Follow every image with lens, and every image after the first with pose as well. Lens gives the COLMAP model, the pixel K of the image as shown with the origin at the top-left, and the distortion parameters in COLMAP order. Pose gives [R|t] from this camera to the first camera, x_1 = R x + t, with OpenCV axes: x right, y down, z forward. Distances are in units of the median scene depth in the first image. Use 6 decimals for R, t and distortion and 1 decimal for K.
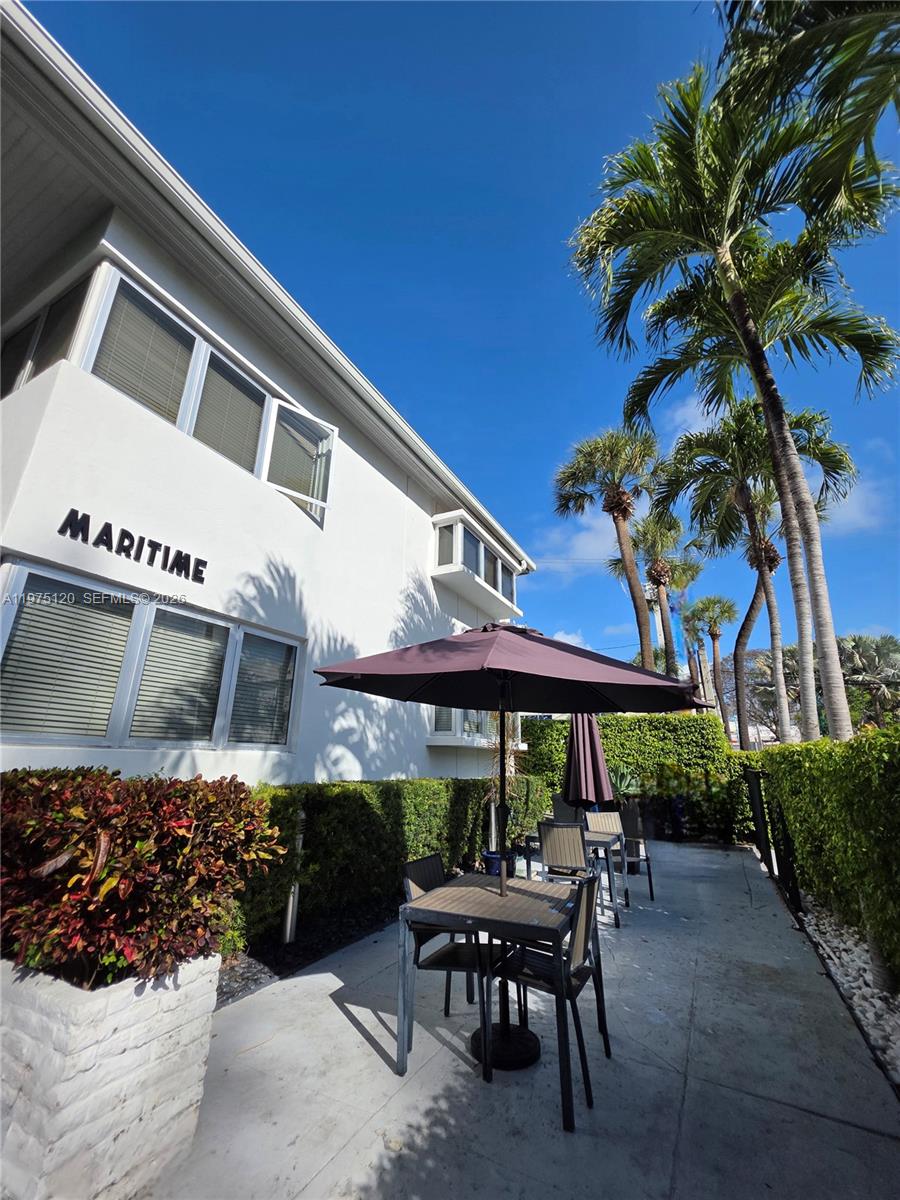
lens RADIAL K [[483.9, 0, 458.1], [0, 483.9, 599.1], [0, 0, 1]] dist [0.000094, 0.001289]
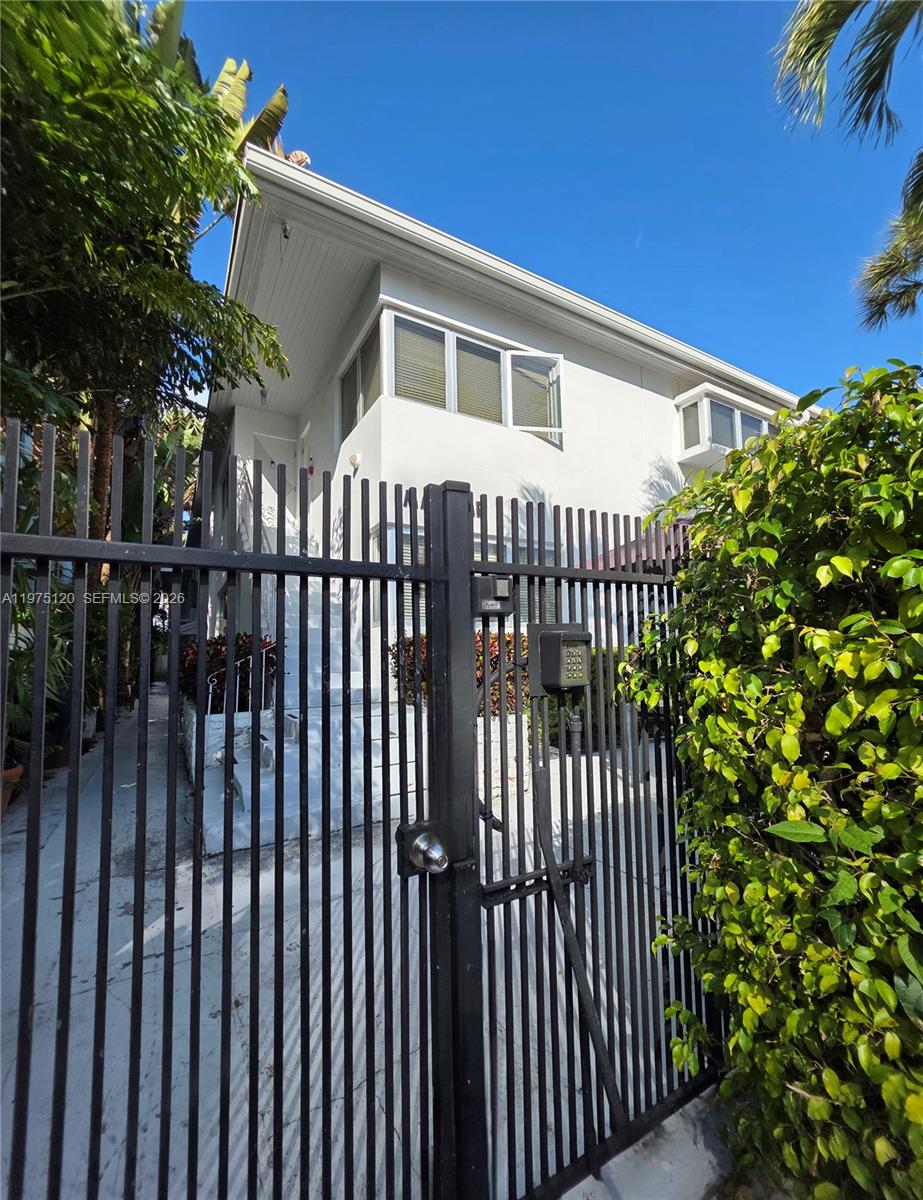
lens RADIAL K [[494.4, 0, 460.8], [0, 494.4, 615.0], [0, 0, 1]] dist [0.006459, 0.000219]
pose [[0.838862, -0.063355, -0.540645, 0.150882], [0.197091, 0.961166, 0.193172, -0.041946], [0.507411, -0.268601, 0.818772, -0.249447]]
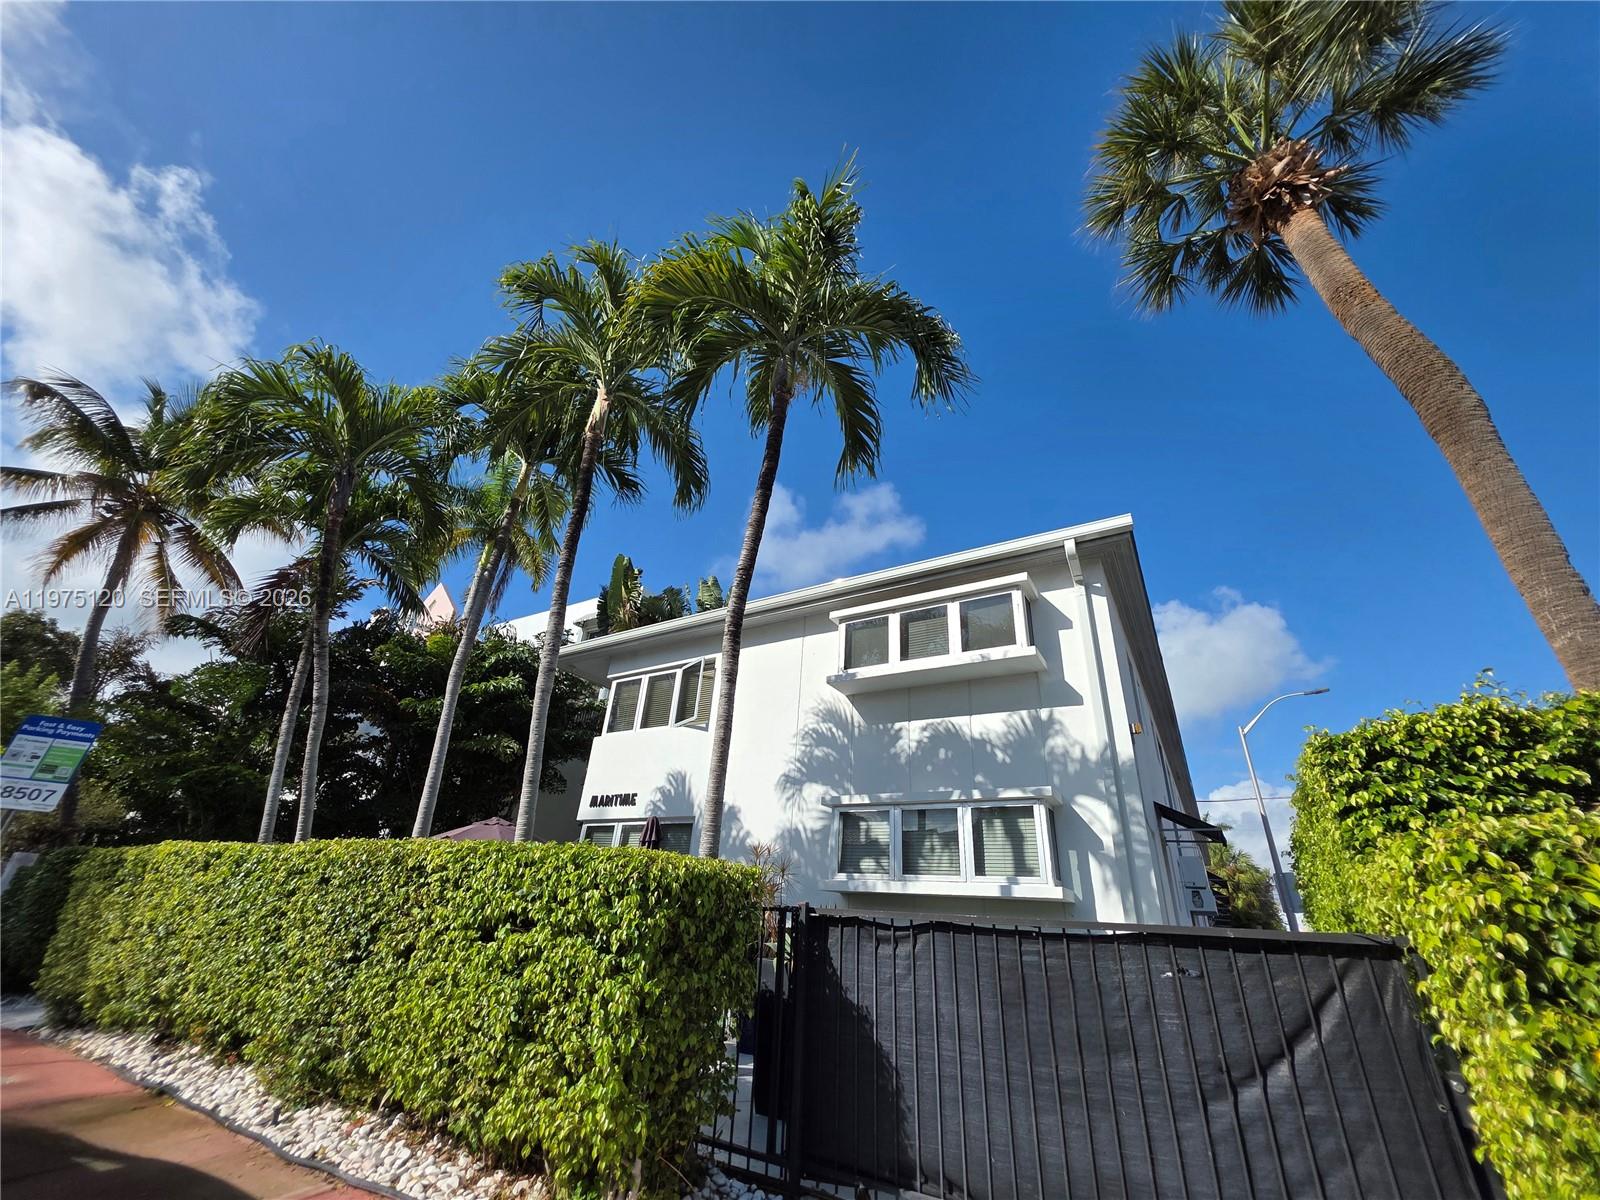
lens RADIAL K [[645.2, 0, 802.6], [0, 645.2, 594.8], [0, 0, 1]] dist [0.000094, 0.001289]
pose [[-0.051170, -0.482271, -0.874526, 1.582891], [0.264101, 0.837965, -0.477562, 0.508832], [0.963137, -0.255400, 0.084489, 1.262888]]
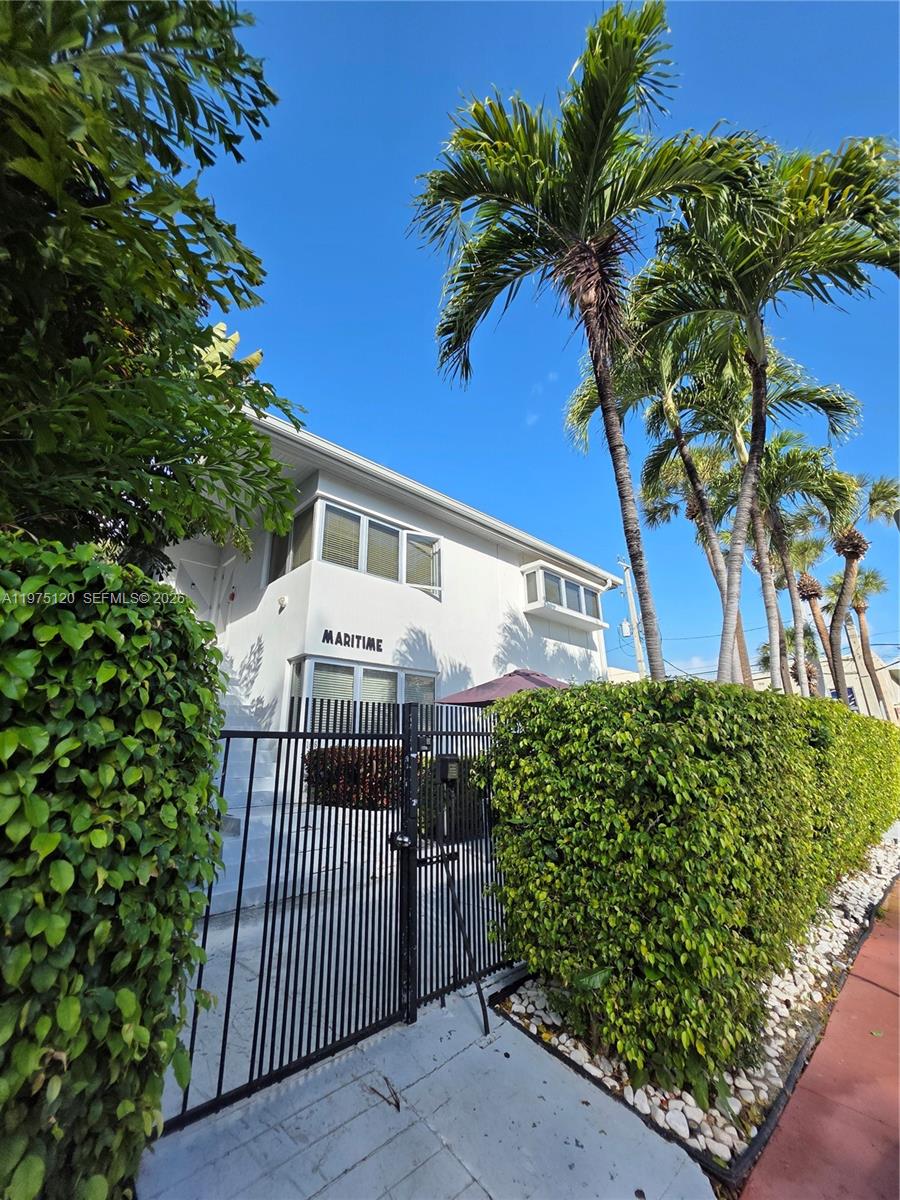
lens RADIAL K [[483.9, 0, 445.2], [0, 483.9, 601.9], [0, 0, 1]] dist [0.000094, 0.001289]
pose [[0.940472, -0.118657, -0.318484, 0.257255], [0.126147, 0.992007, 0.002916, -0.154759], [0.315593, -0.042918, 0.947924, -0.549502]]
